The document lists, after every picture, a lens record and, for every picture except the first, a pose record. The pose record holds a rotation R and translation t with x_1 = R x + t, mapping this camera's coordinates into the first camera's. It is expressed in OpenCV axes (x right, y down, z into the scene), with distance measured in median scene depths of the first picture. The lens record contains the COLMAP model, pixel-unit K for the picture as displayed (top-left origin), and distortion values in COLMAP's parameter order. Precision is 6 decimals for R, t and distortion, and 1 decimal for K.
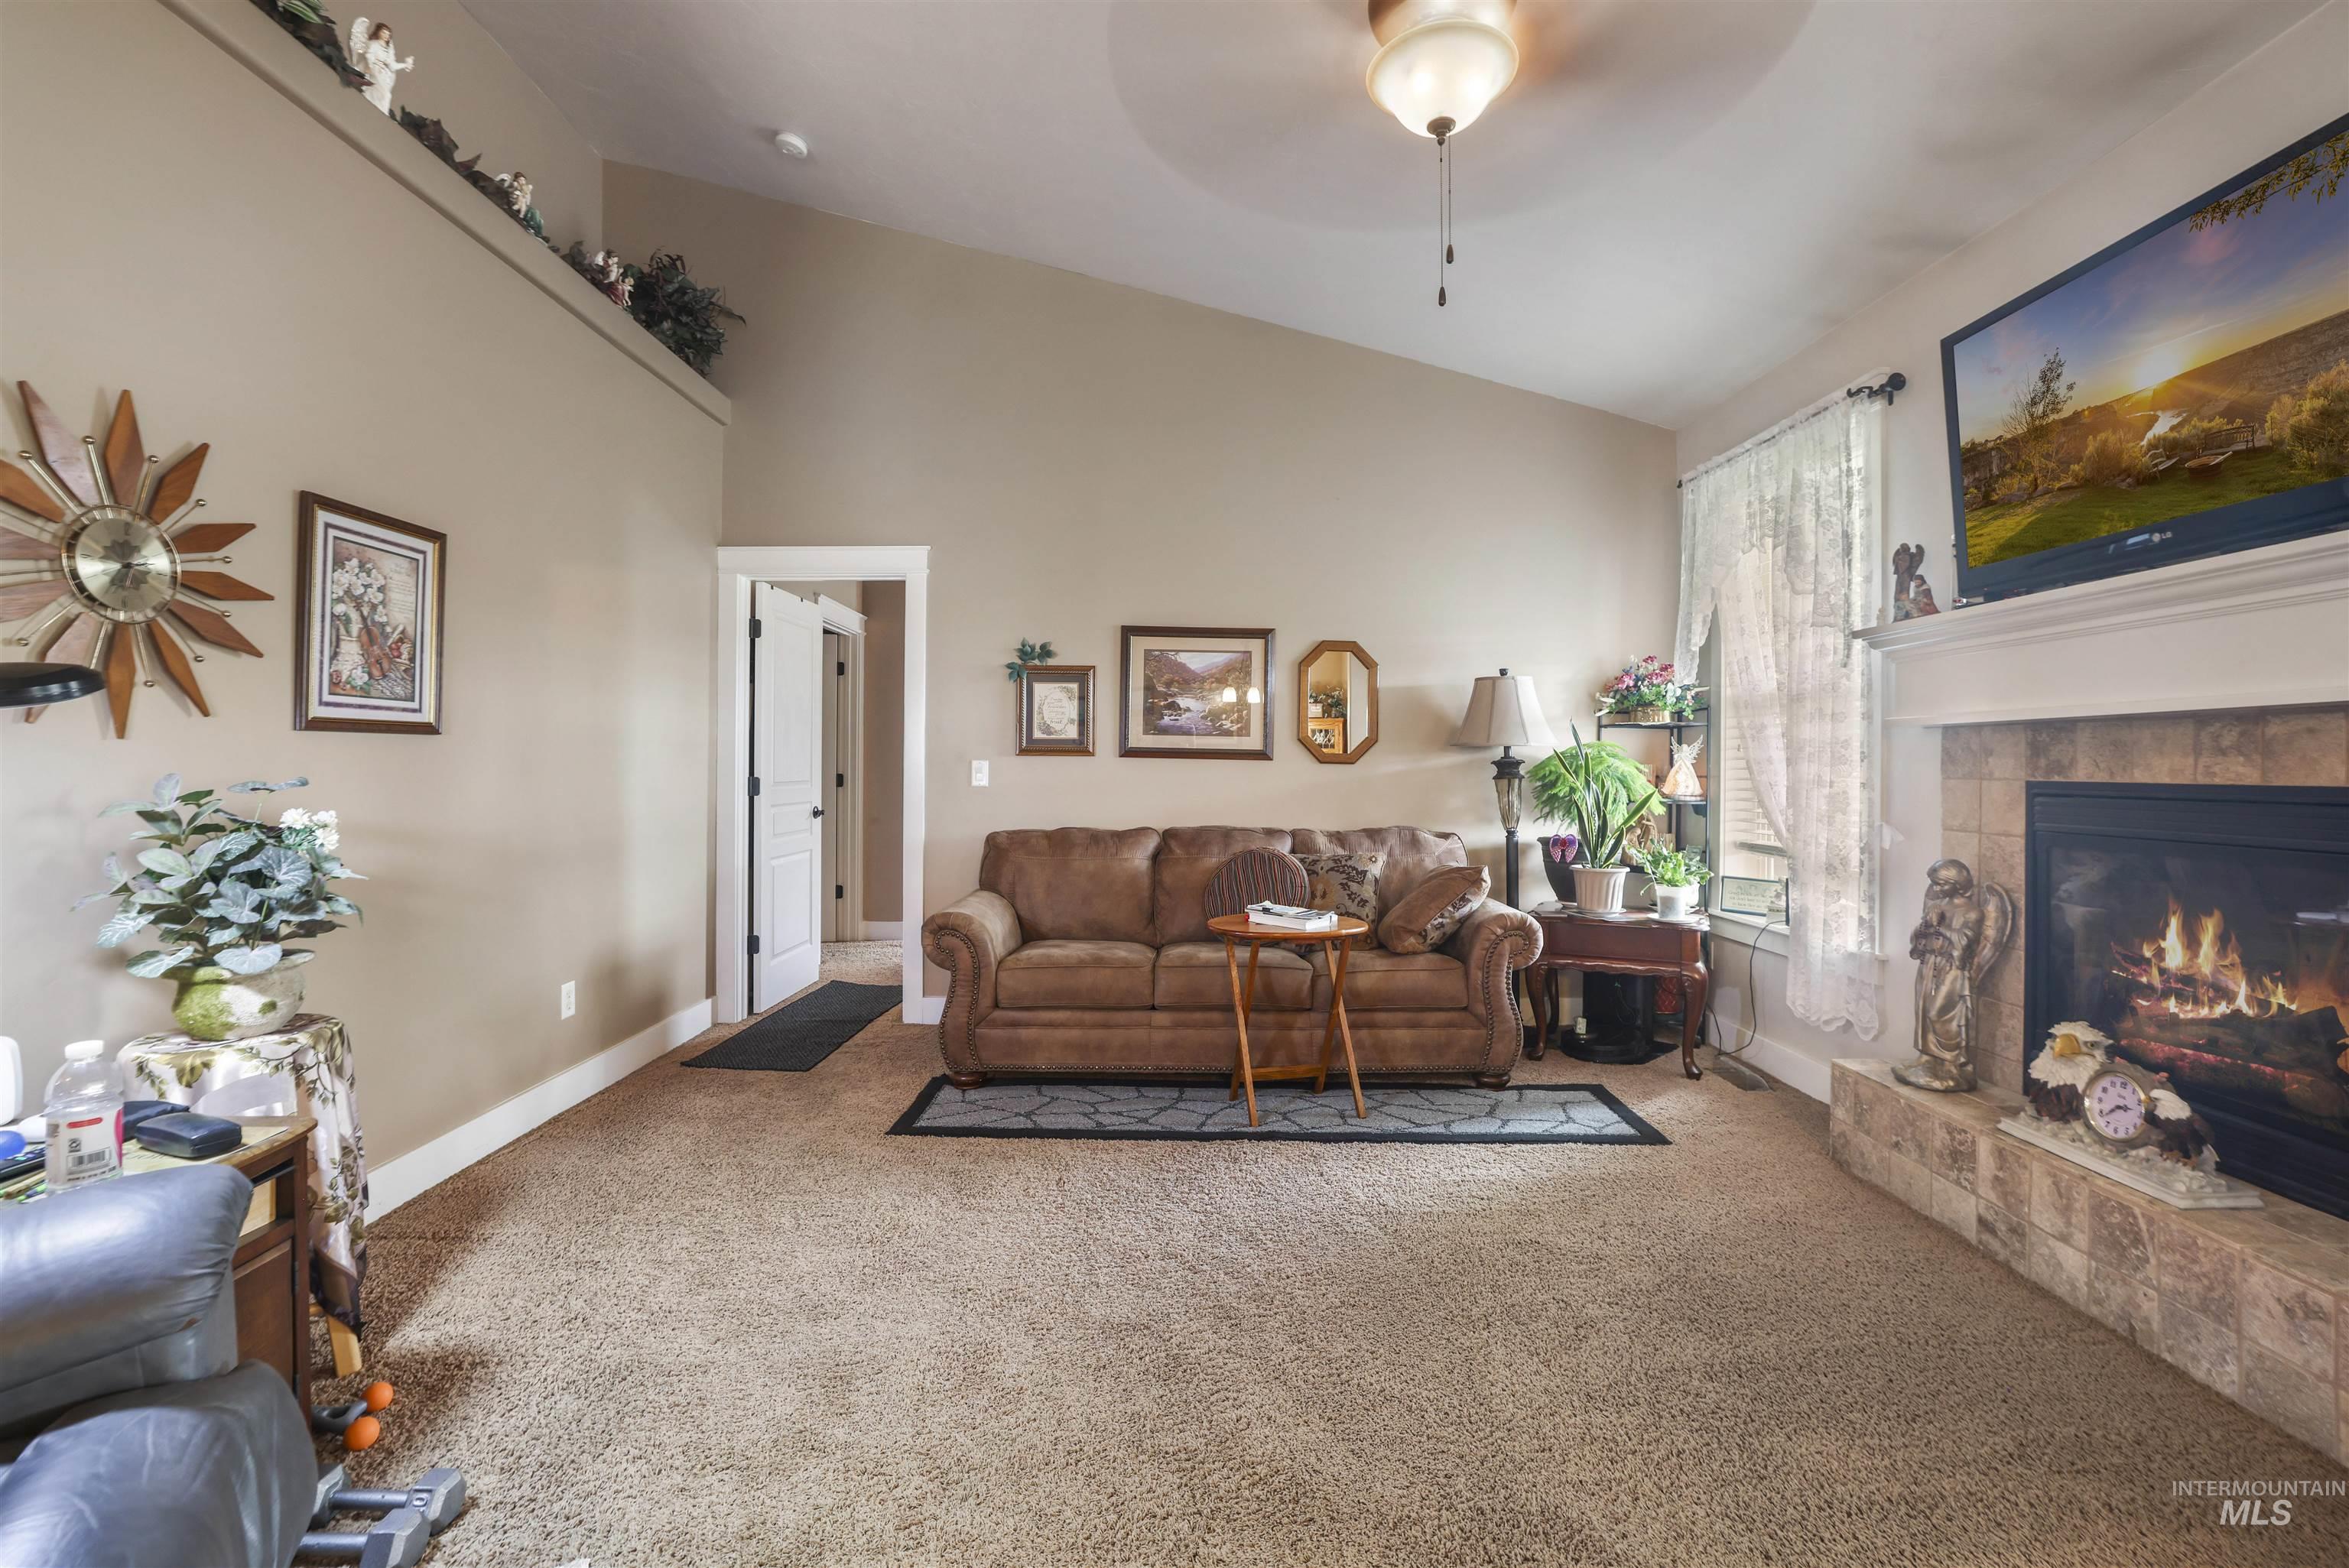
lens RADIAL K [[1025.5, 0, 1174.2], [0, 1025.5, 763.4], [0, 0, 1]] dist [-0.048828, 0.016671]
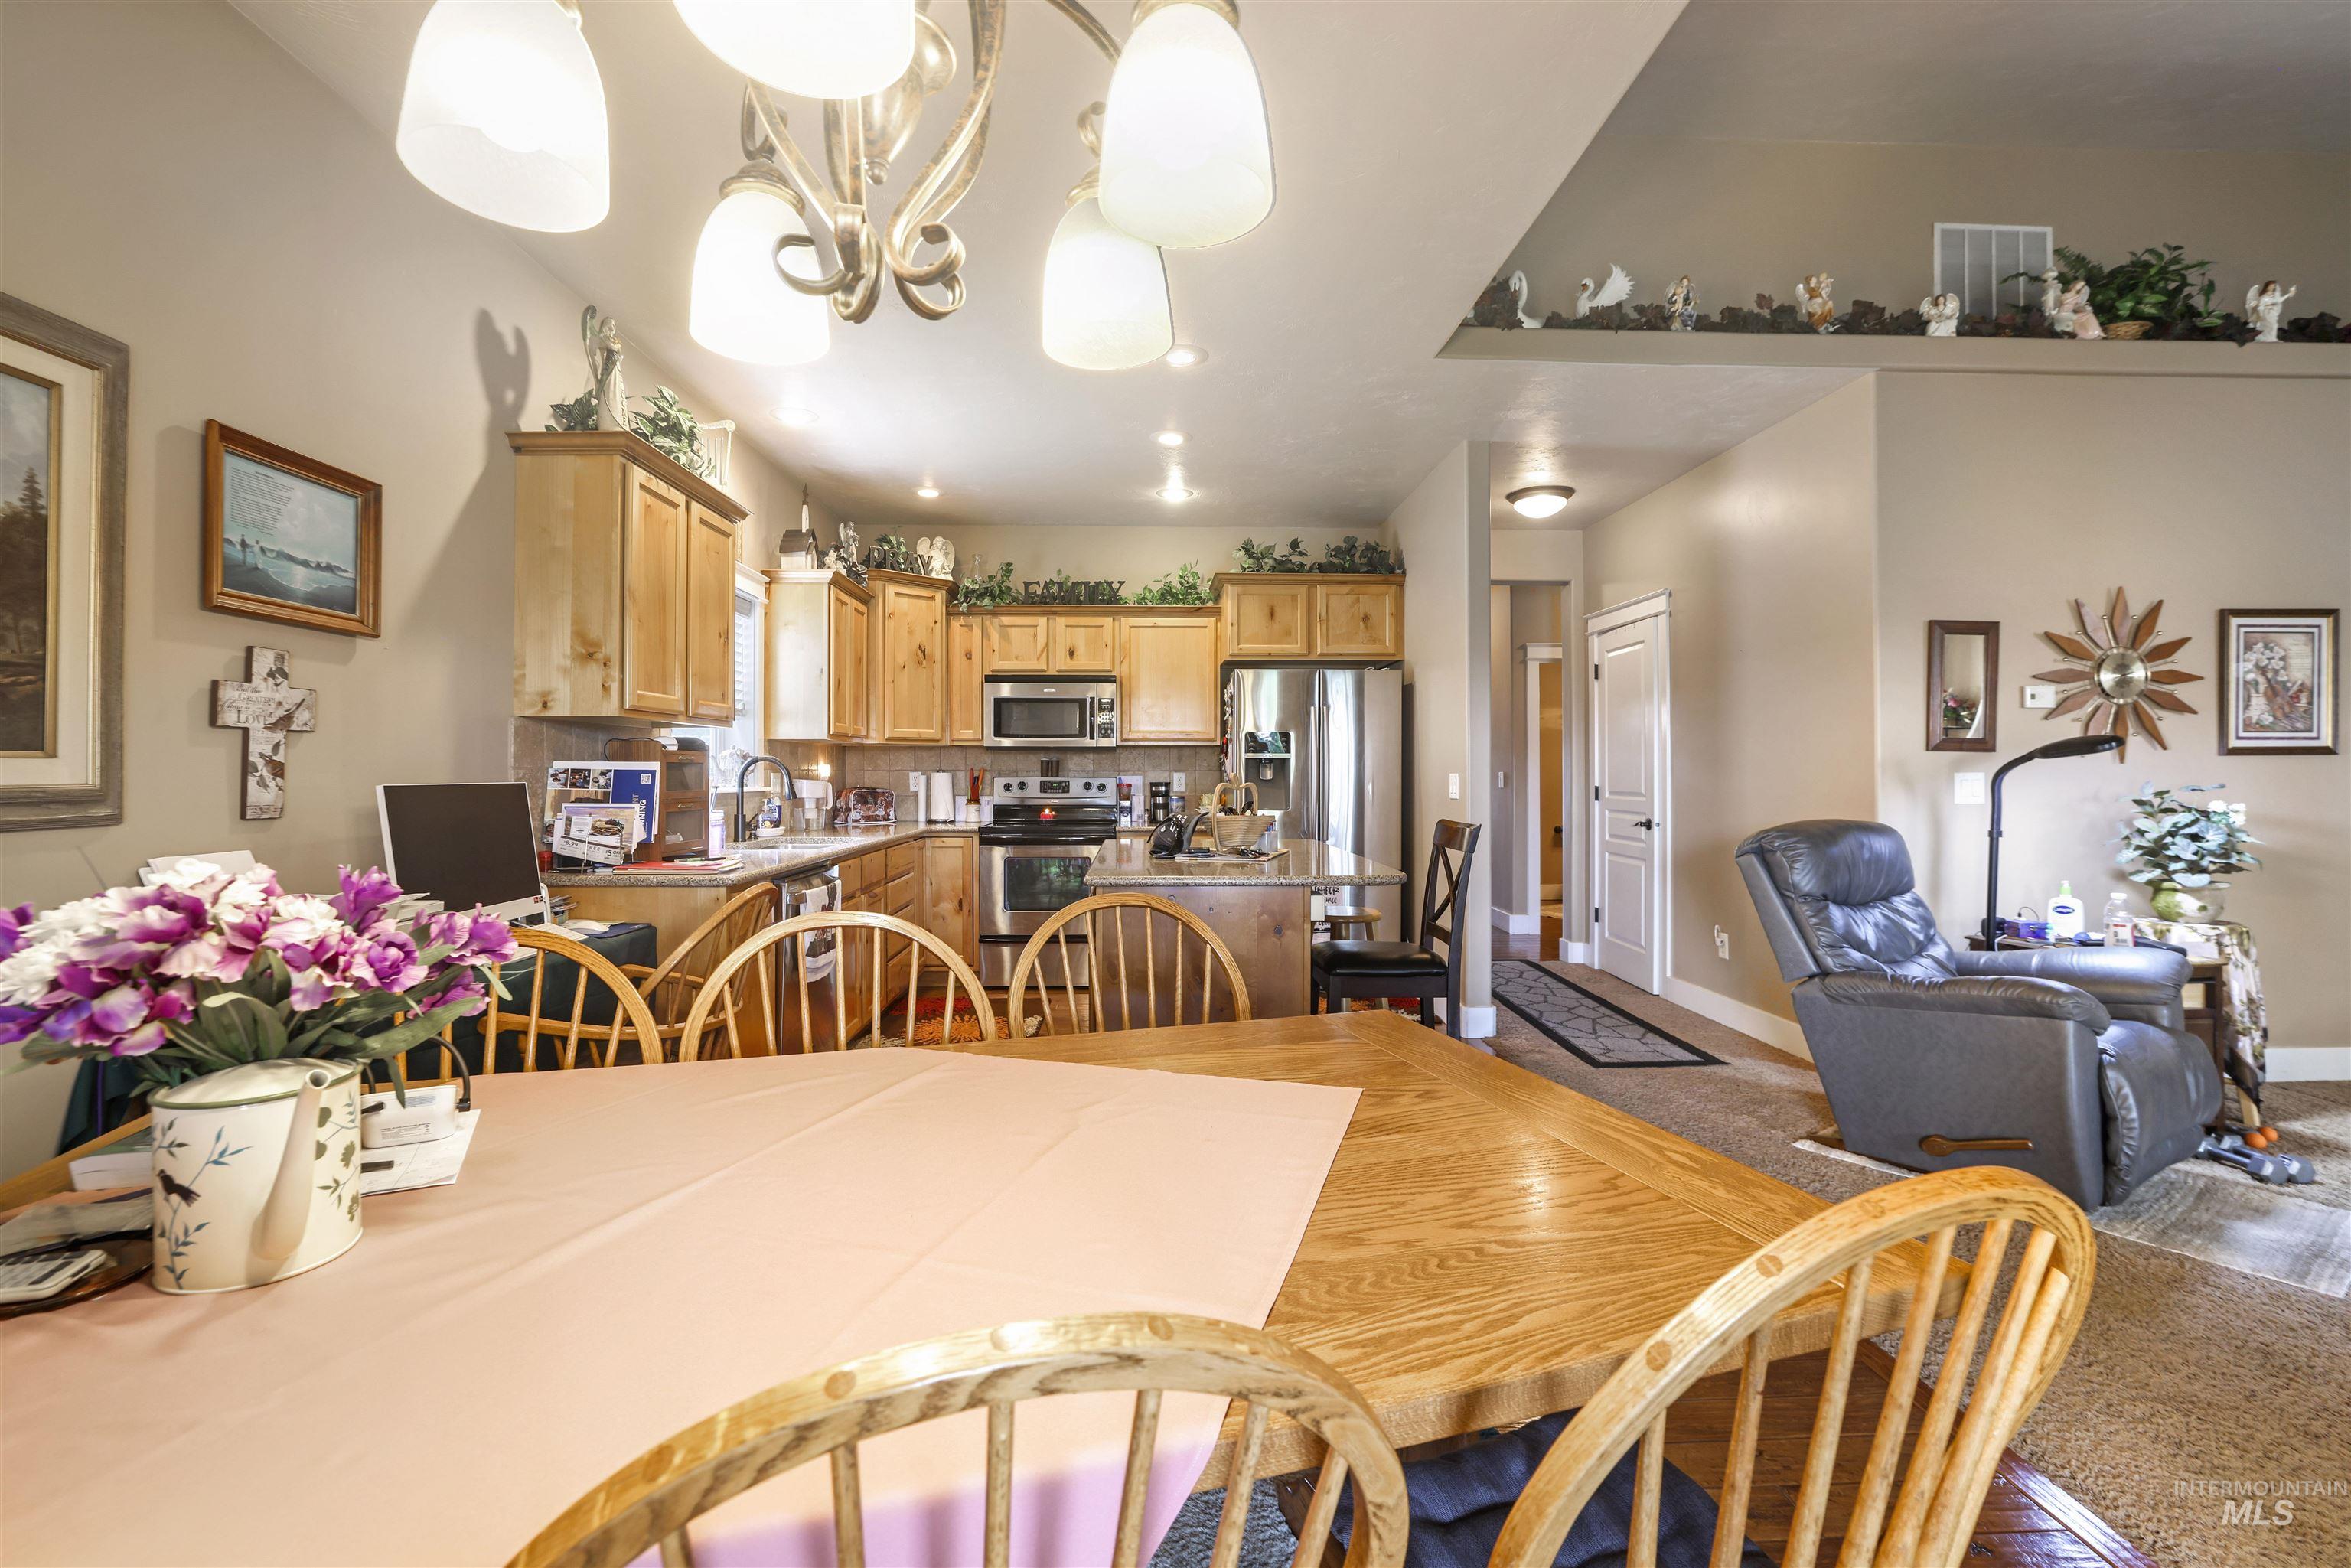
lens RADIAL K [[1026.5, 0, 1168.6], [0, 1026.5, 765.1], [0, 0, 1]] dist [-0.048828, 0.016671]
pose [[0.020691, -0.013826, -0.999690, 0.644134], [0.002636, 0.999902, -0.013774, 0.000430], [0.999782, -0.002350, 0.020726, -0.688599]]
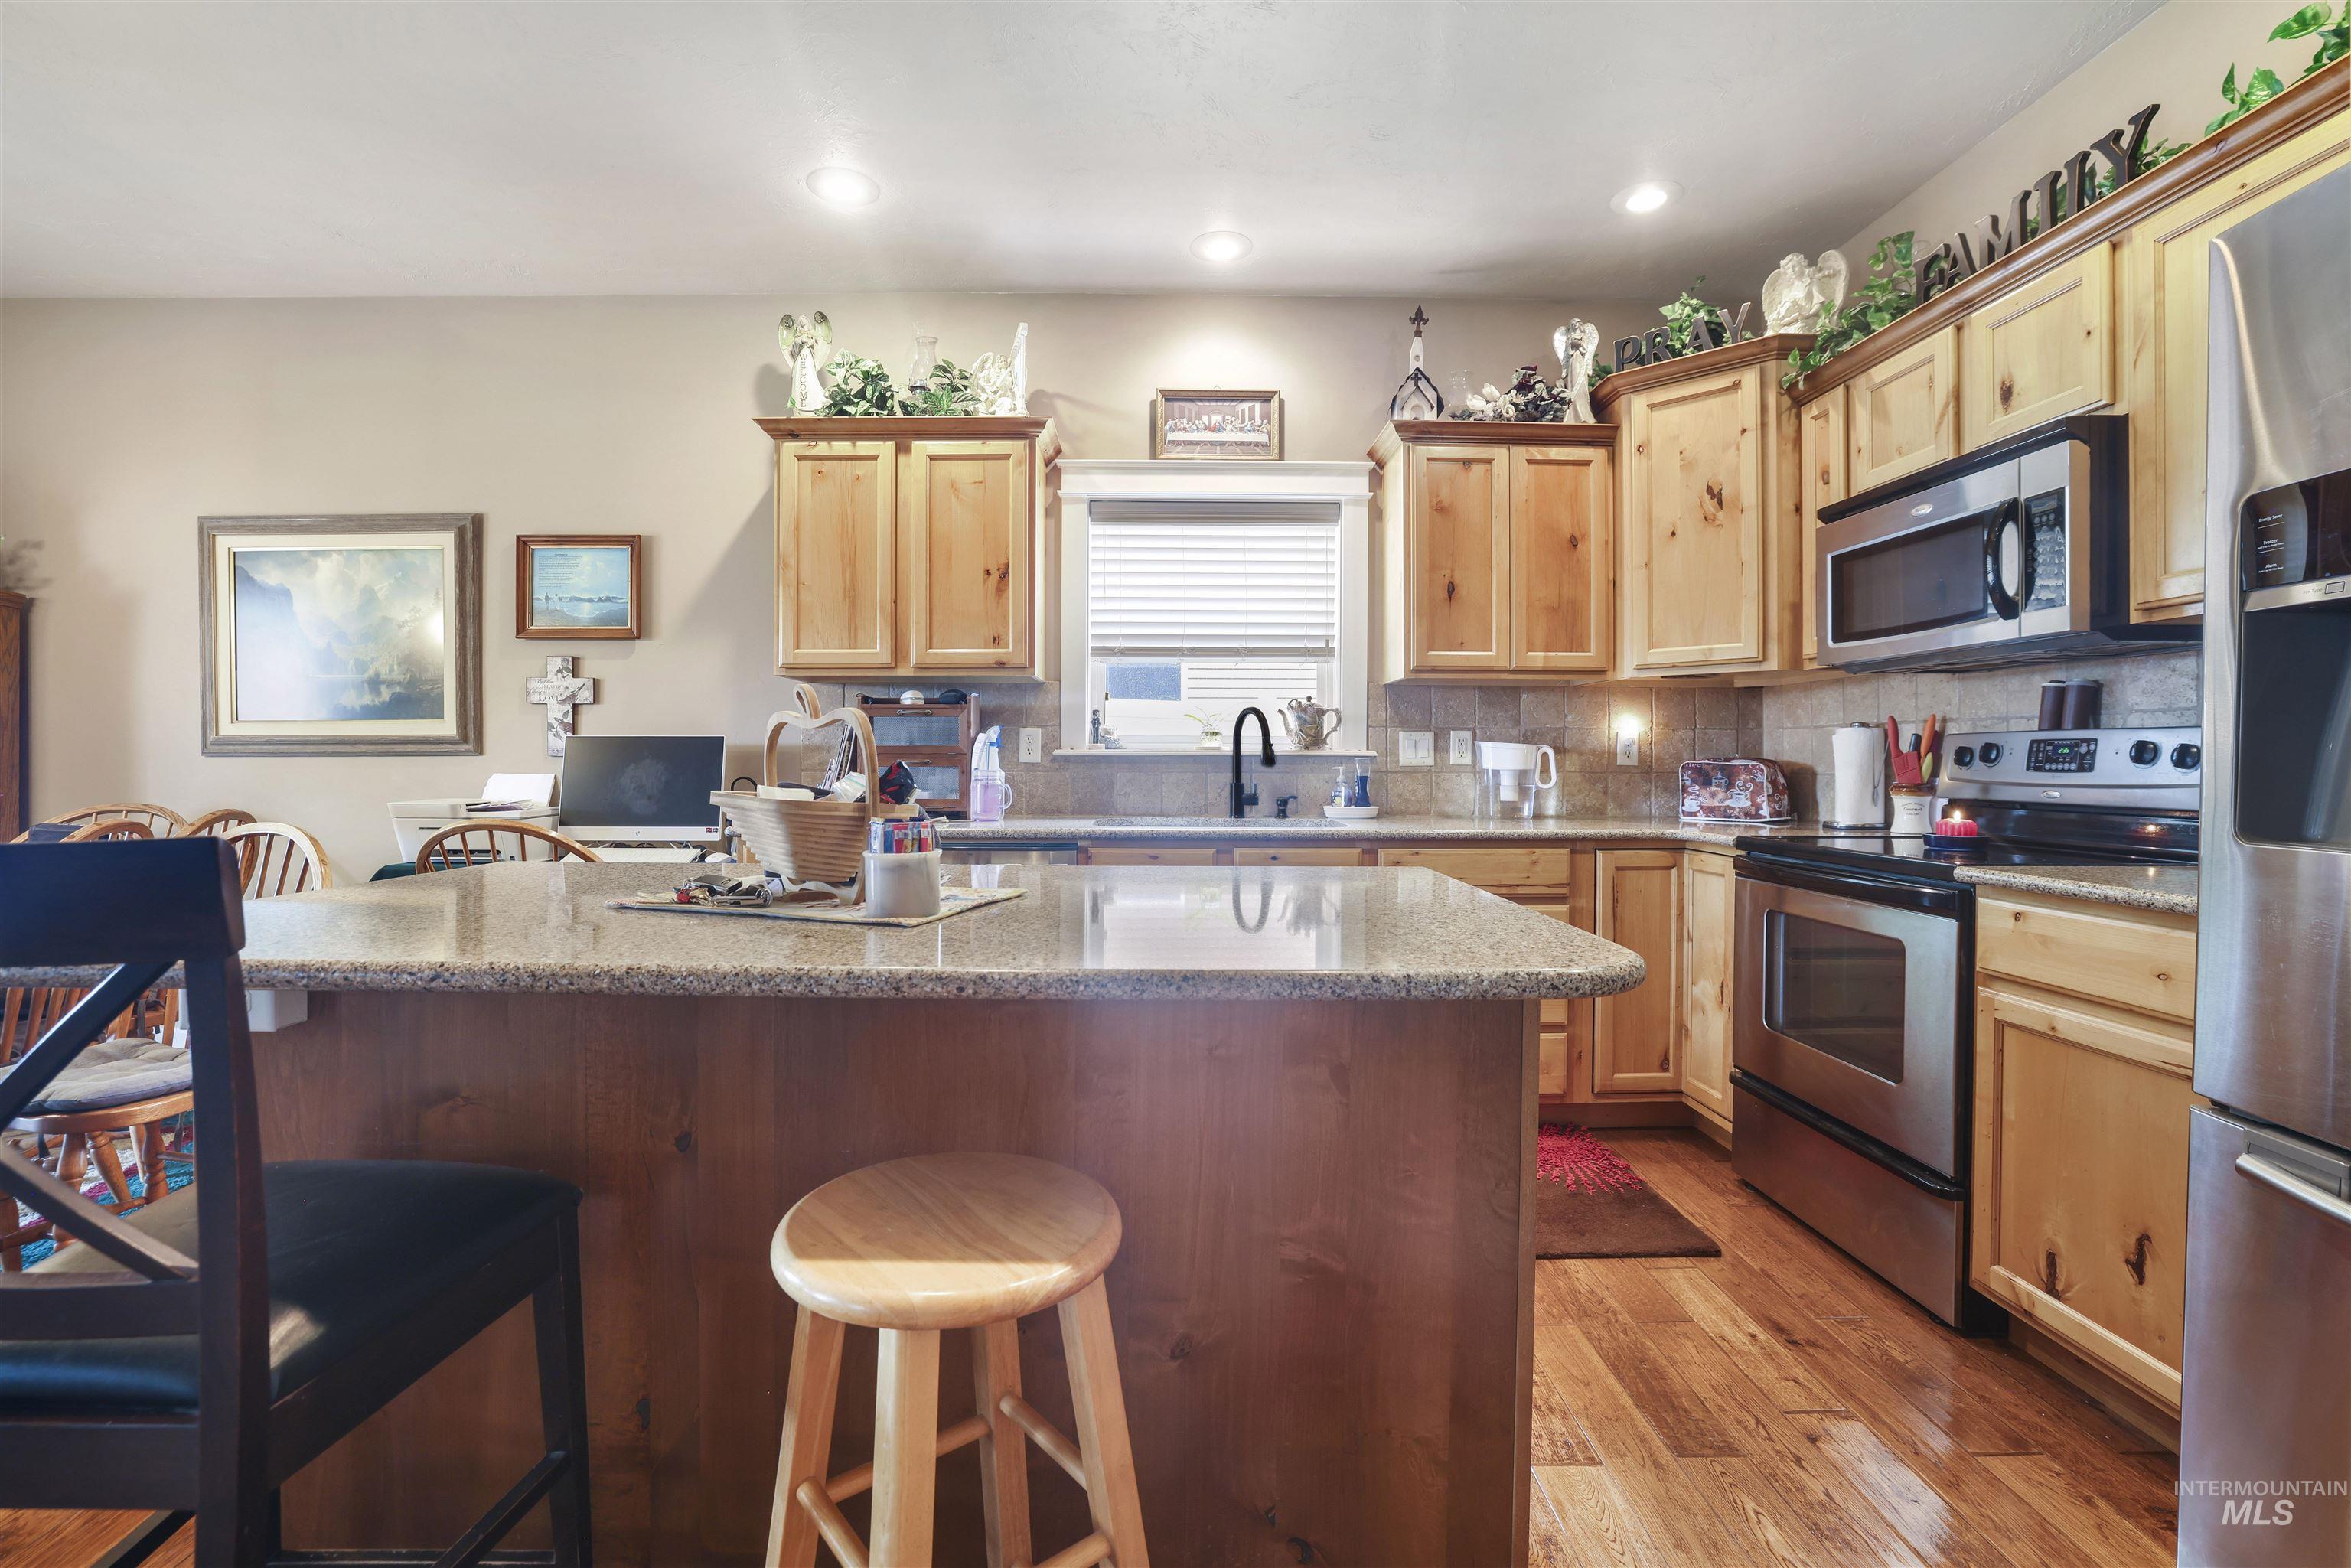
lens RADIAL K [[1026.5, 0, 1171.1], [0, 1026.5, 767.2], [0, 0, 1]] dist [-0.048828, 0.016671]
pose [[-0.999950, -0.009079, -0.004198, -0.959954], [-0.009097, 0.999949, 0.004376, 0.030964], [0.004158, 0.004414, -0.999982, -0.029639]]
